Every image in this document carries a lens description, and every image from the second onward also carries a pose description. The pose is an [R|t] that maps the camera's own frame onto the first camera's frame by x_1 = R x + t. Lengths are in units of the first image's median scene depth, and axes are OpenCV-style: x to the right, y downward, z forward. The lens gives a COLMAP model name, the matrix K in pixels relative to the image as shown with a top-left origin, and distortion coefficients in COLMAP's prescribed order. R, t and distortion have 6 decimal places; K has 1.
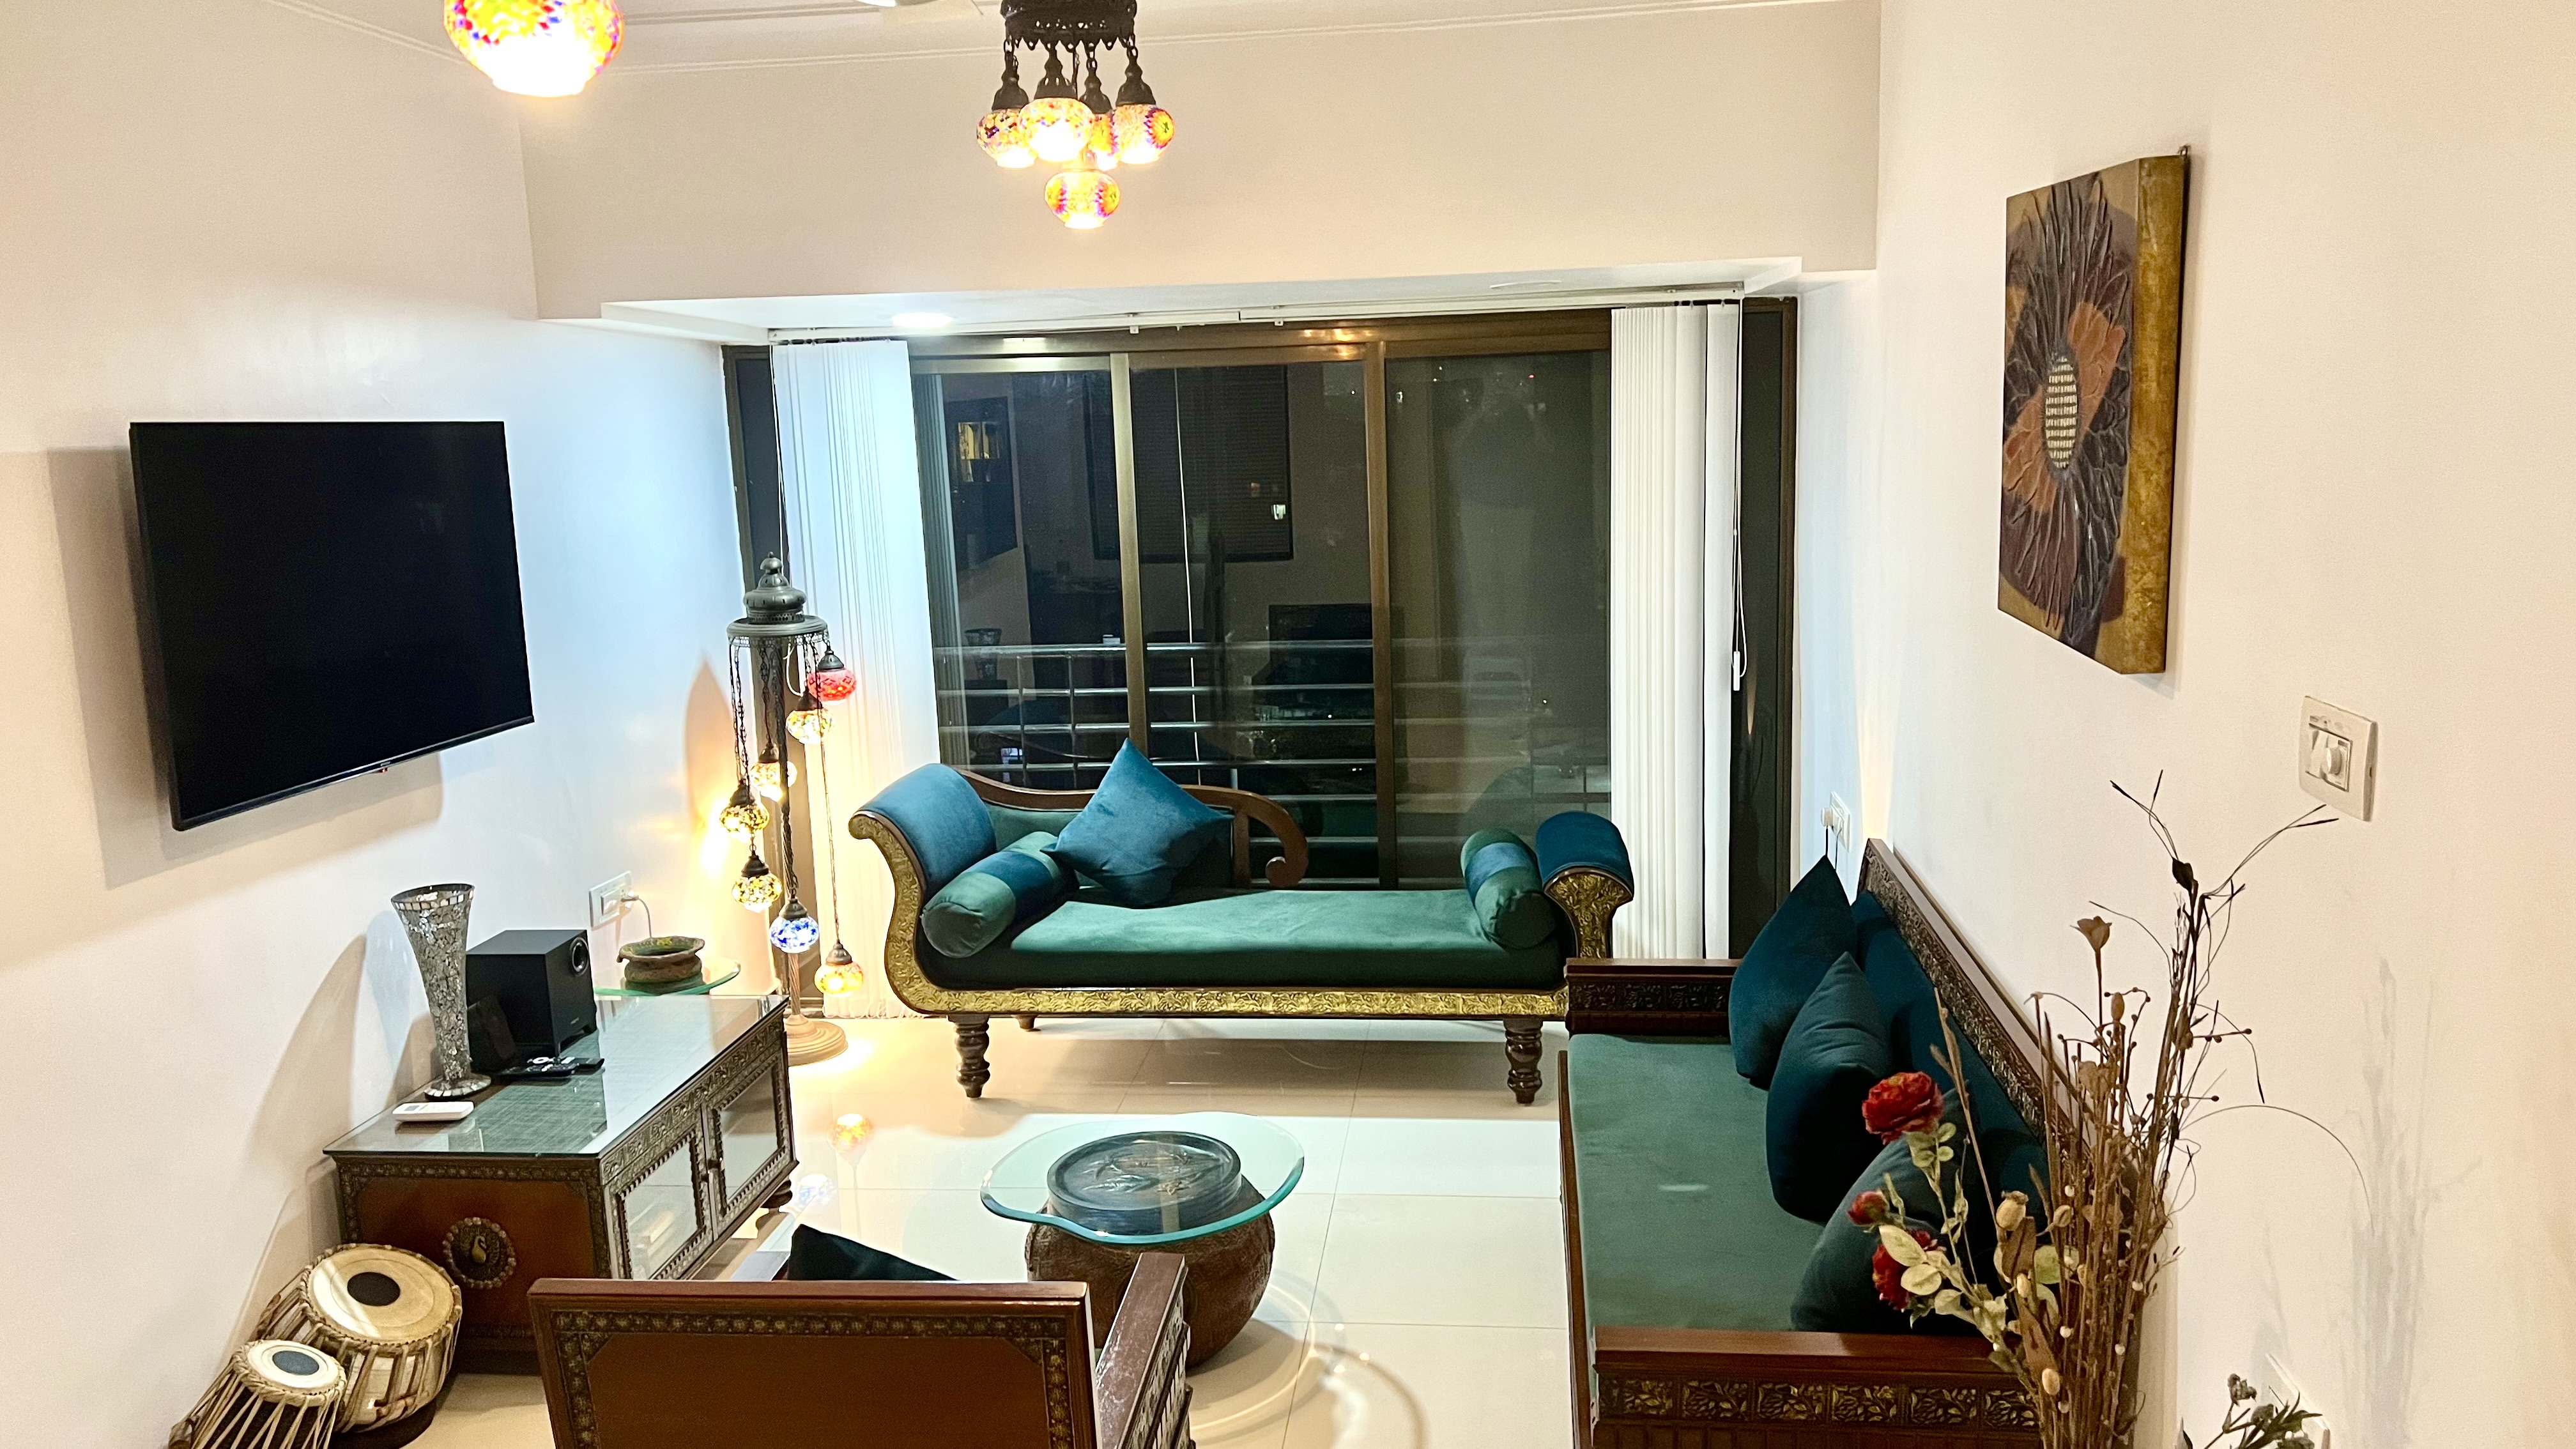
lens RADIAL K [[1940.6, 0, 1289.8], [0, 1940.6, 751.6], [0, 0, 1]] dist [0.079323, -0.044276]
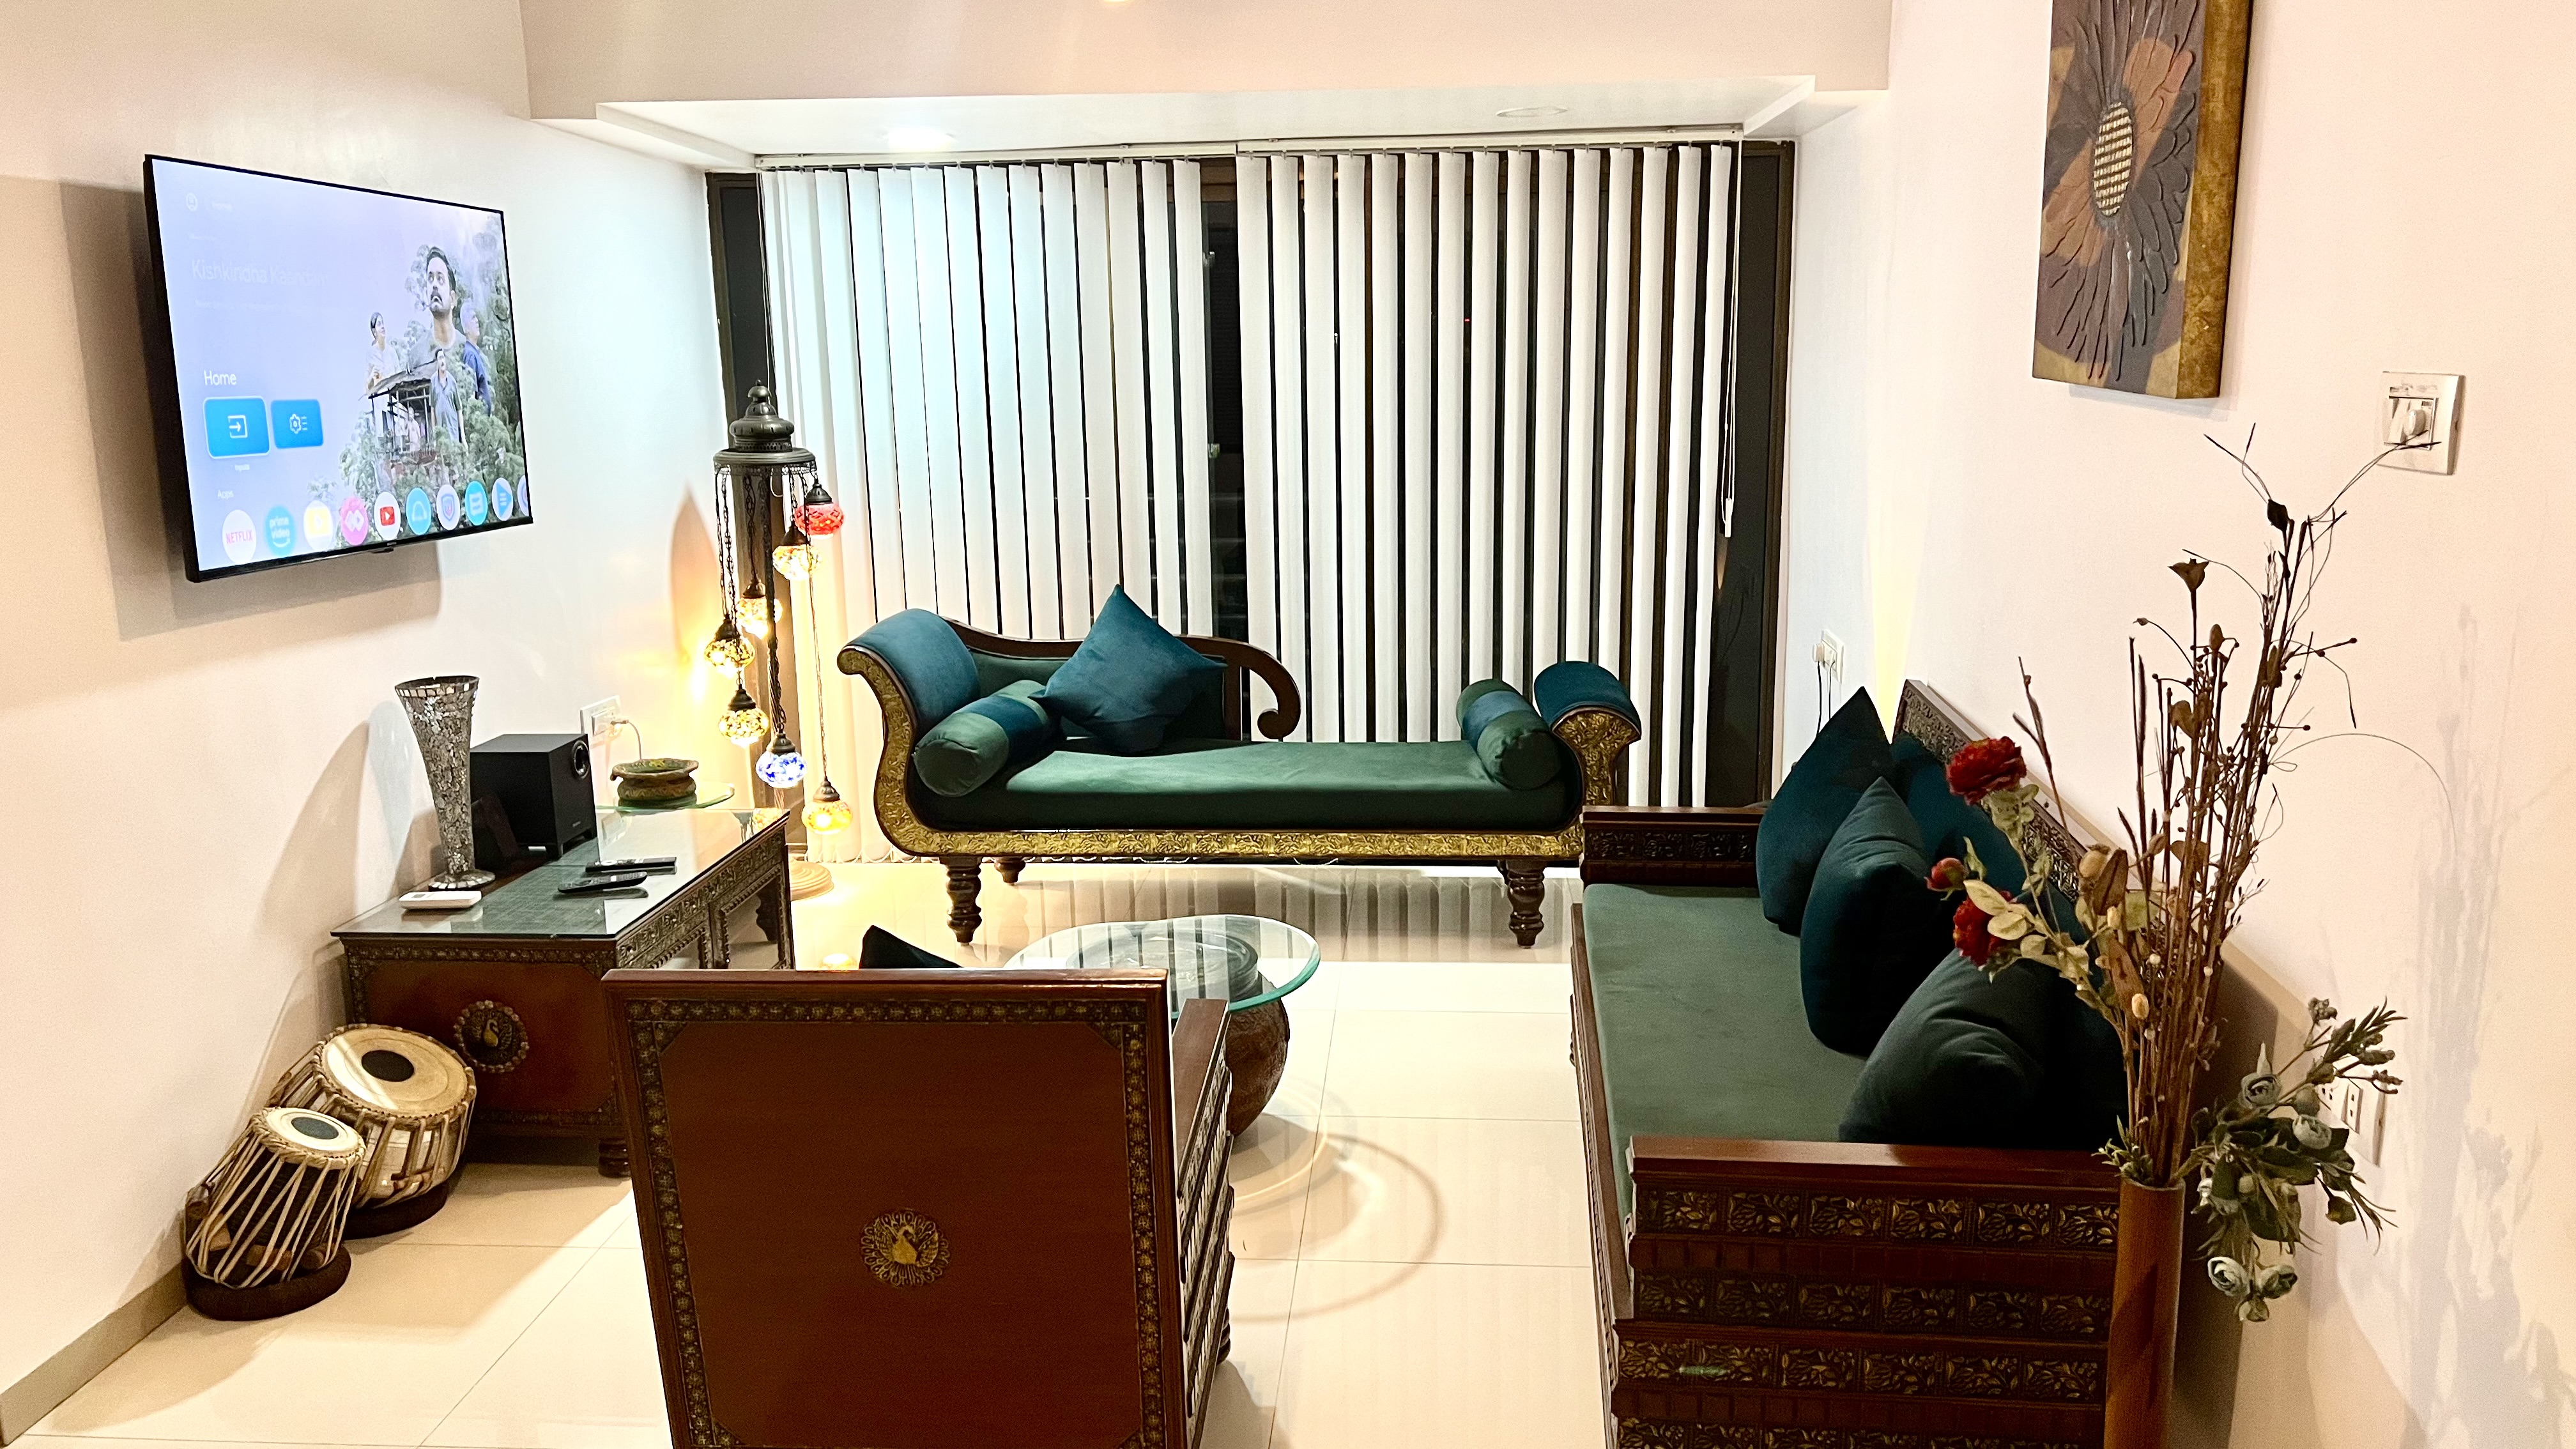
lens RADIAL K [[1940.6, 0, 1282.3], [0, 1940.6, 779.4], [0, 0, 1]] dist [0.079323, -0.044276]
pose [[0.998967, 0.009325, 0.044479, -0.061739], [-0.010189, 0.999763, 0.019252, 0.105802], [-0.044289, -0.019685, 0.998825, -0.002457]]
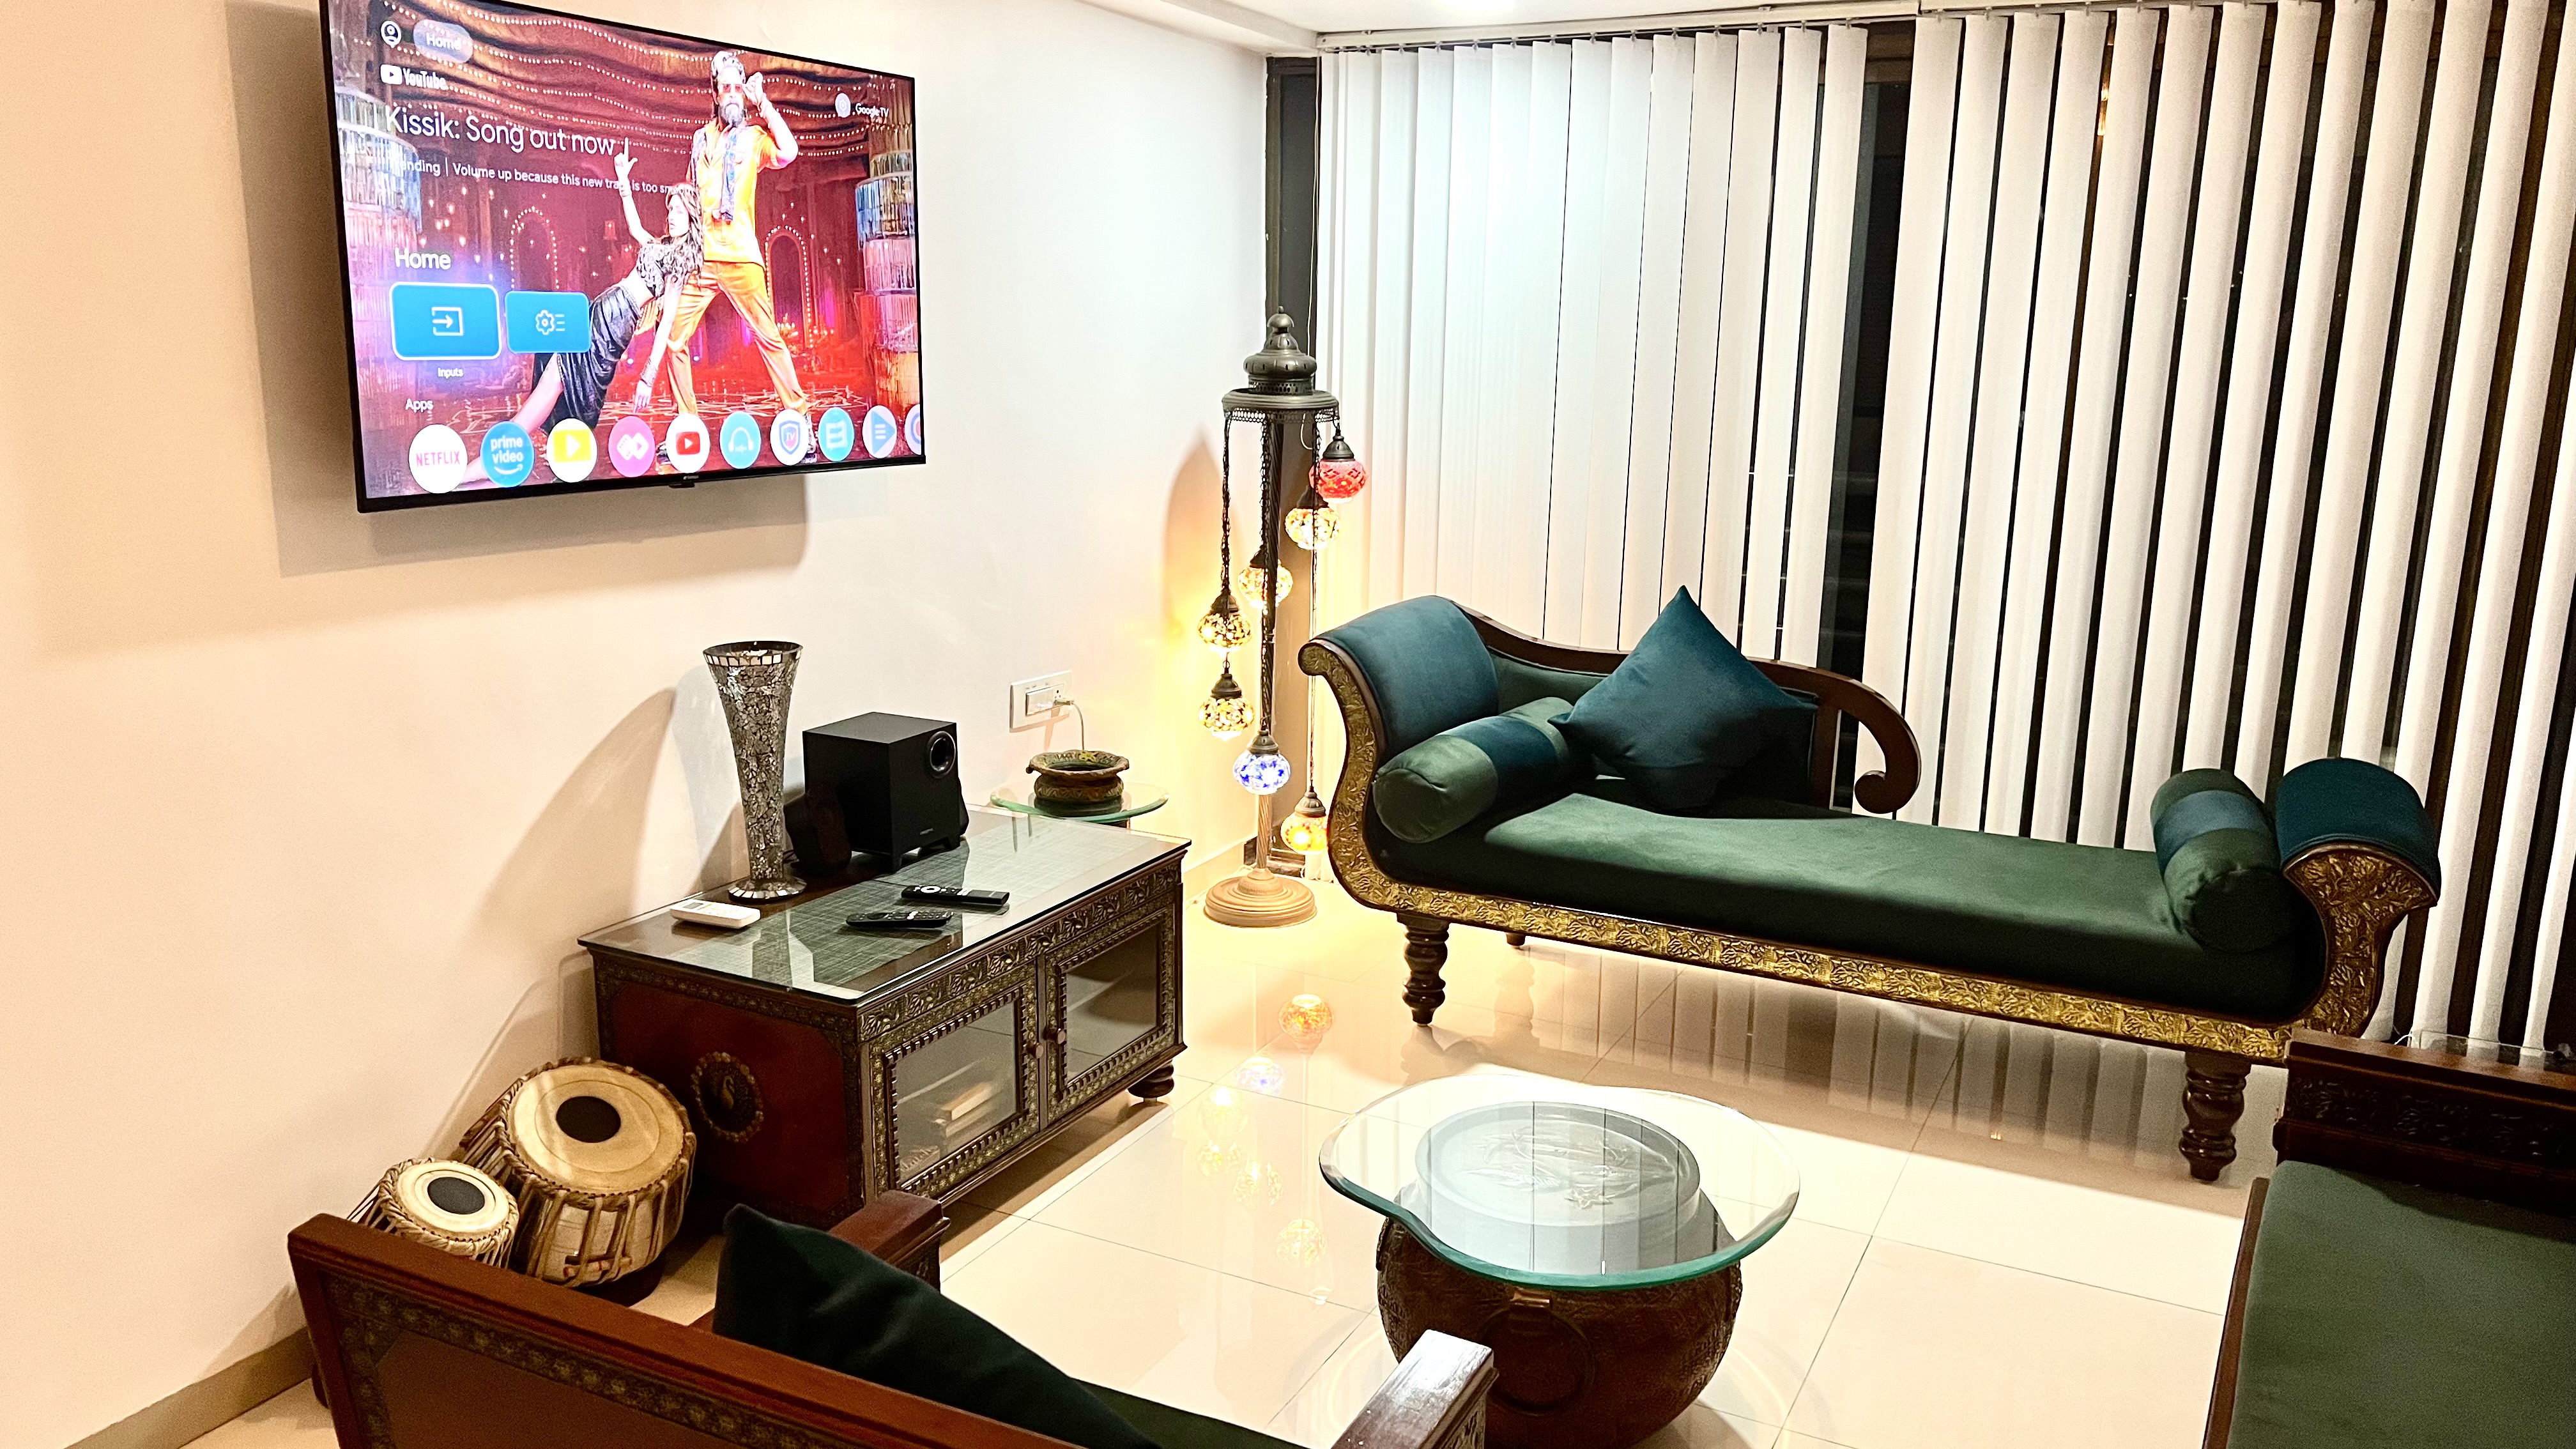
lens RADIAL K [[1940.6, 0, 1309.2], [0, 1940.6, 755.4], [0, 0, 1]] dist [0.079323, -0.044276]
pose [[0.939367, 0.131511, -0.316694, 0.045544], [-0.120314, 0.991225, 0.054746, 0.046970], [0.321115, -0.013324, 0.946946, 0.342646]]
